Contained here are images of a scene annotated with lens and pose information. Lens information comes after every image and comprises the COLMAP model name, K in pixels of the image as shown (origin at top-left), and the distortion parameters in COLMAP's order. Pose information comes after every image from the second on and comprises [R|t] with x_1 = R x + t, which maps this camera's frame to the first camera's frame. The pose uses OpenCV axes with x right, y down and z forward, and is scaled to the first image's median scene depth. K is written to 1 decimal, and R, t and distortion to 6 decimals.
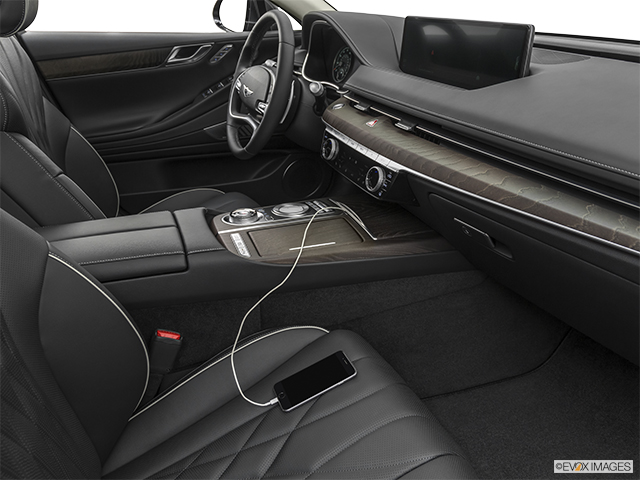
lens RADIAL K [[477.0, 0, 319.8], [0, 477.0, 253.6], [0, 0, 1]] dist [-0.002233, -0.001094]
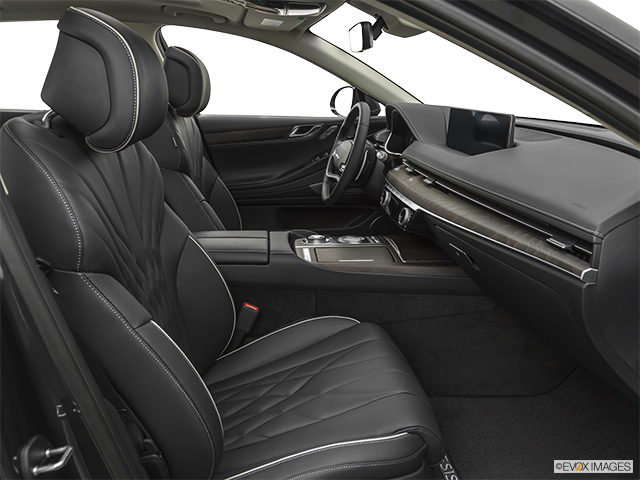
lens RADIAL K [[477.0, 0, 319.8], [0, 477.0, 253.6], [0, 0, 1]] dist [-0.002233, -0.001094]
pose [[0.960592, 0.088550, -0.263480, 0.222413], [-0.128371, 0.982084, -0.137955, 0.152932], [0.246544, 0.166342, 0.954749, -0.332636]]
